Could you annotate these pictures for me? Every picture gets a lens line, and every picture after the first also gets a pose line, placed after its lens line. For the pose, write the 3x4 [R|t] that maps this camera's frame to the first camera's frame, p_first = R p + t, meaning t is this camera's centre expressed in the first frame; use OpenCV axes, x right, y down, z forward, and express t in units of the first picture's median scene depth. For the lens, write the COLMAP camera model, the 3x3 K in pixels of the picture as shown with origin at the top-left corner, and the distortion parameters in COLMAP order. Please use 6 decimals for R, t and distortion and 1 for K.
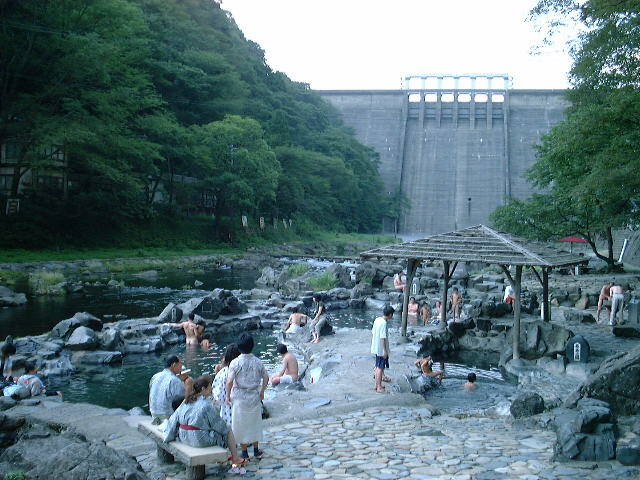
lens RADIAL K [[733.2, 0, 320.0], [0, 733.2, 240.0], [0, 0, 1]] dist [-0.069111, 0.017001]
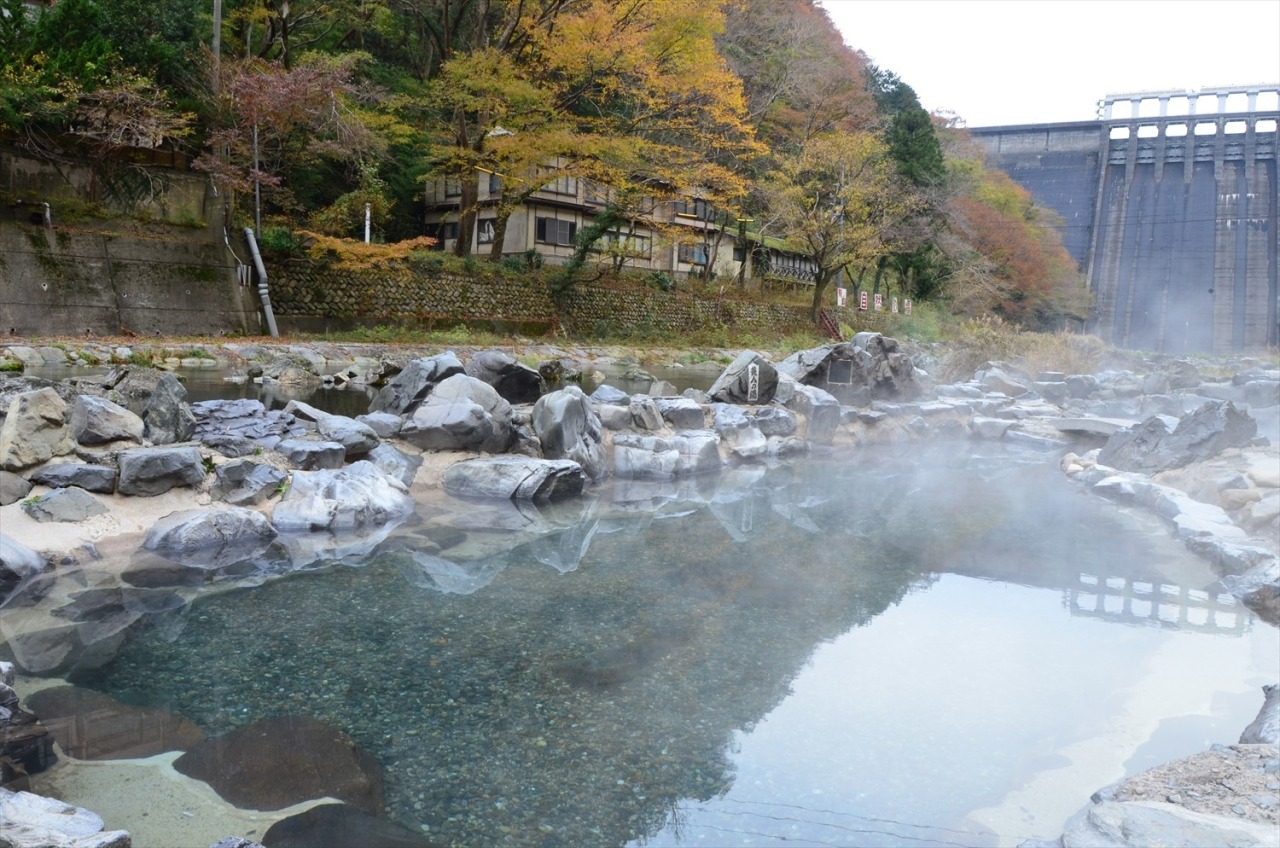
lens RADIAL K [[980.1, 0, 640.0], [0, 980.1, 424.0], [0, 0, 1]] dist [-0.030385, -0.006601]
pose [[0.954107, 0.027306, -0.298219, -0.117190], [-0.008744, 0.997950, 0.063399, 0.100735], [0.299339, -0.057881, 0.952390, 0.560624]]
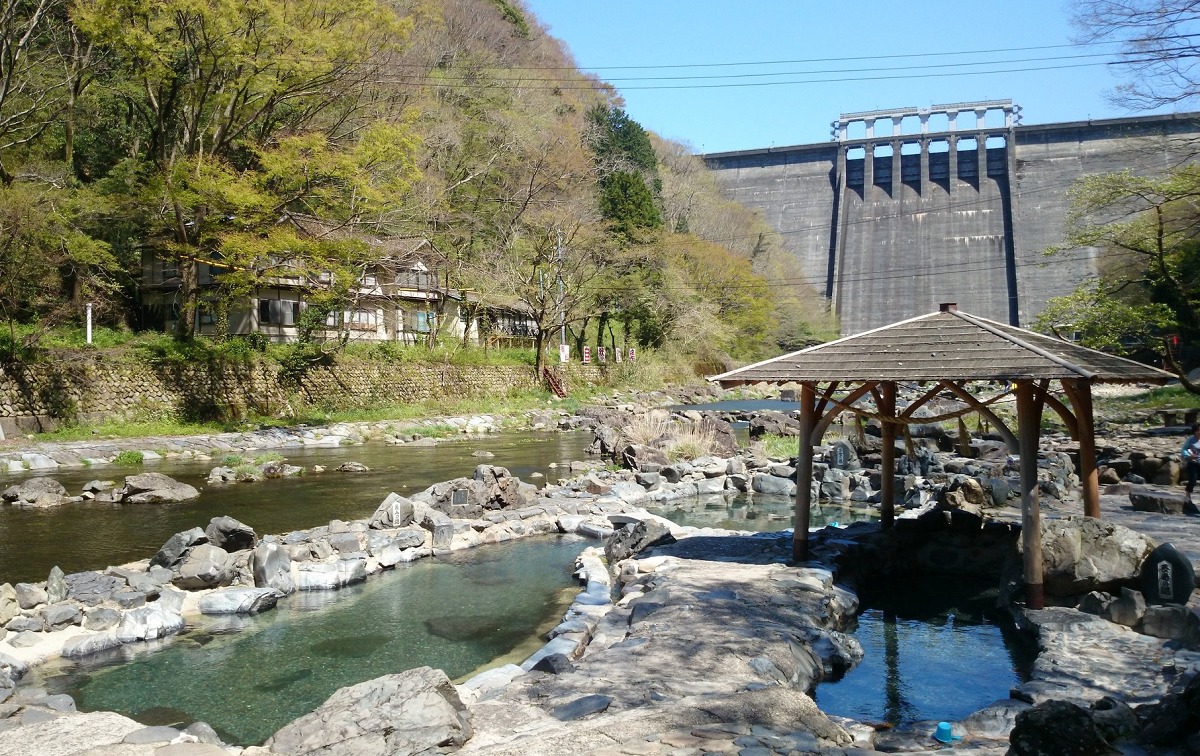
lens RADIAL K [[1070.8, 0, 543.5], [0, 1070.8, 384.6], [0, 0, 1]] dist [0.198759, -0.490449]
pose [[0.986125, -0.040944, -0.160874, 0.058986], [0.040512, 0.999161, -0.005965, 0.011613], [0.160983, -0.000635, 0.986957, 0.196526]]
